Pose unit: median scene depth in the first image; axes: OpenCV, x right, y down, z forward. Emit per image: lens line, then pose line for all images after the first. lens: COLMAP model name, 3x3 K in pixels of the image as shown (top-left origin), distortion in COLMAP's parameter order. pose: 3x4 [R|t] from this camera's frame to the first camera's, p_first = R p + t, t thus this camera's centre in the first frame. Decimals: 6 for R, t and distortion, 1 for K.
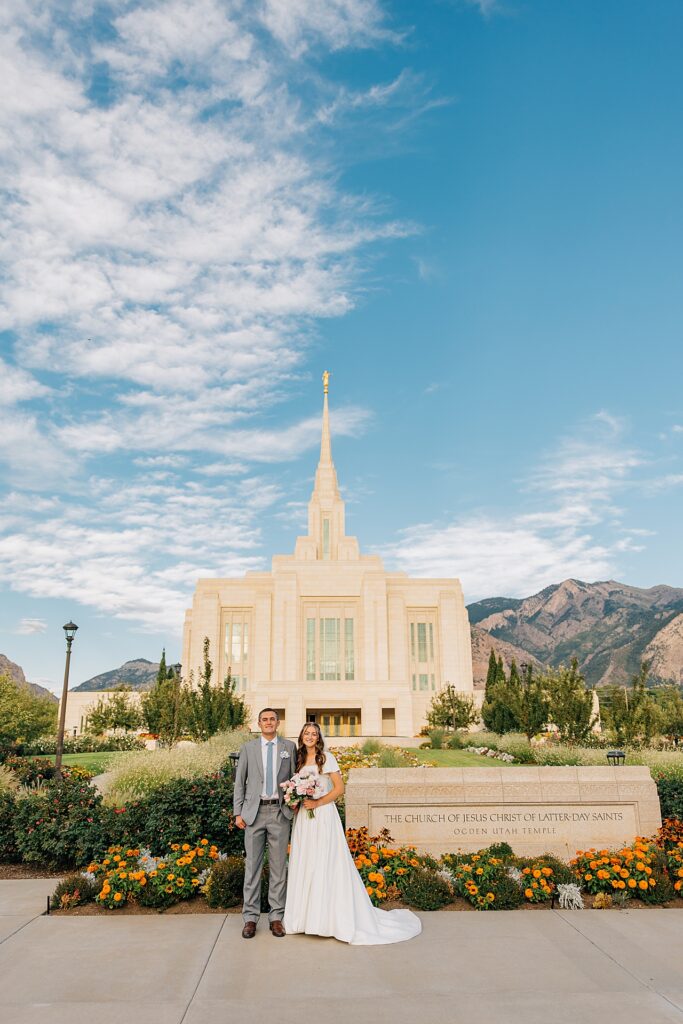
lens RADIAL K [[826.4, 0, 329.2], [0, 826.4, 481.7], [0, 0, 1]] dist [0.001047, -0.002143]
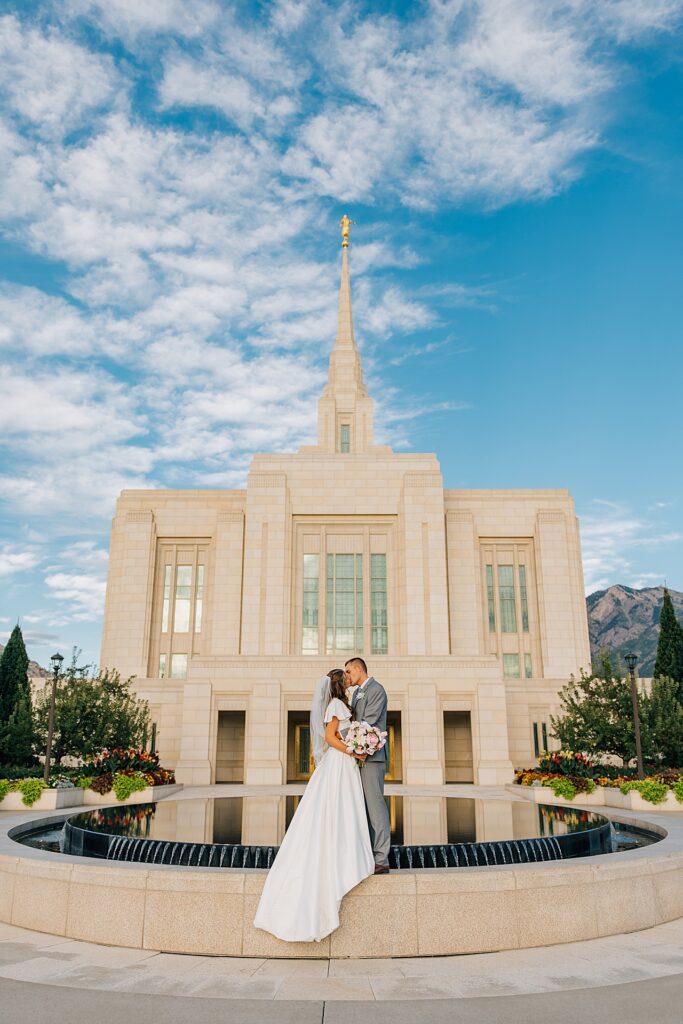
lens RADIAL K [[747.5, 0, 341.5], [0, 747.5, 512.0], [0, 0, 1]] dist [-0.001209, -0.000248]
pose [[0.999128, -0.006745, -0.041196, 0.019941], [0.006539, 0.999965, -0.005152, 0.137714], [0.041230, 0.004878, 0.999138, 0.482420]]
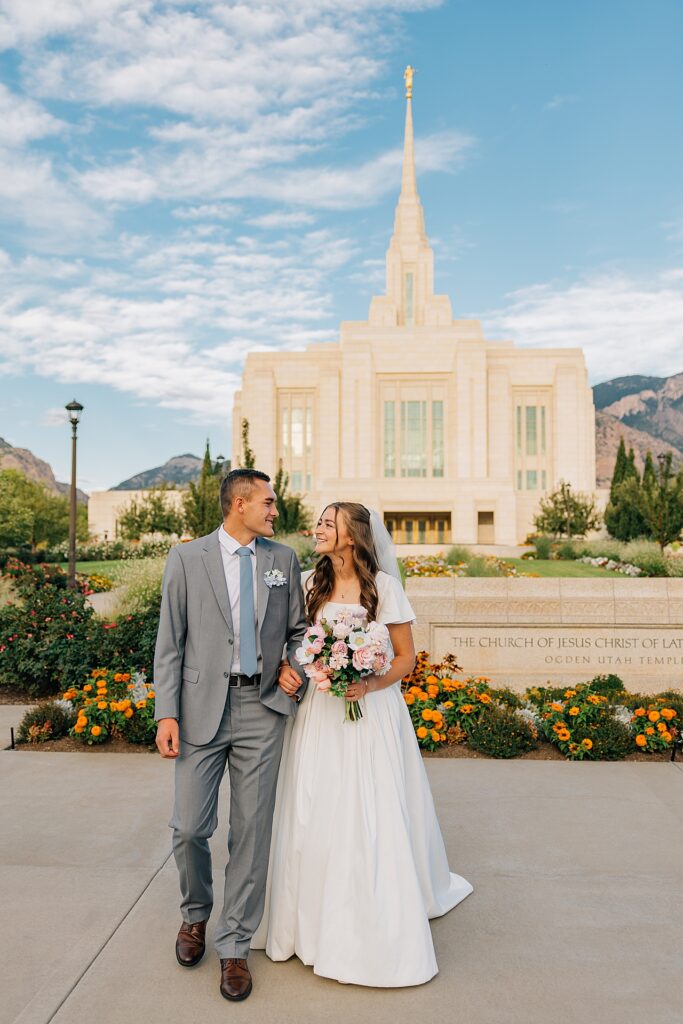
lens RADIAL K [[1007.6, 0, 322.0], [0, 1007.6, 445.7], [0, 0, 1]] dist [-0.000483, 0.012480]
pose [[0.994478, -0.003015, -0.104906, 0.014754], [0.023601, 0.980409, 0.195554, 0.015771], [0.102261, -0.196950, 0.975066, 0.040133]]
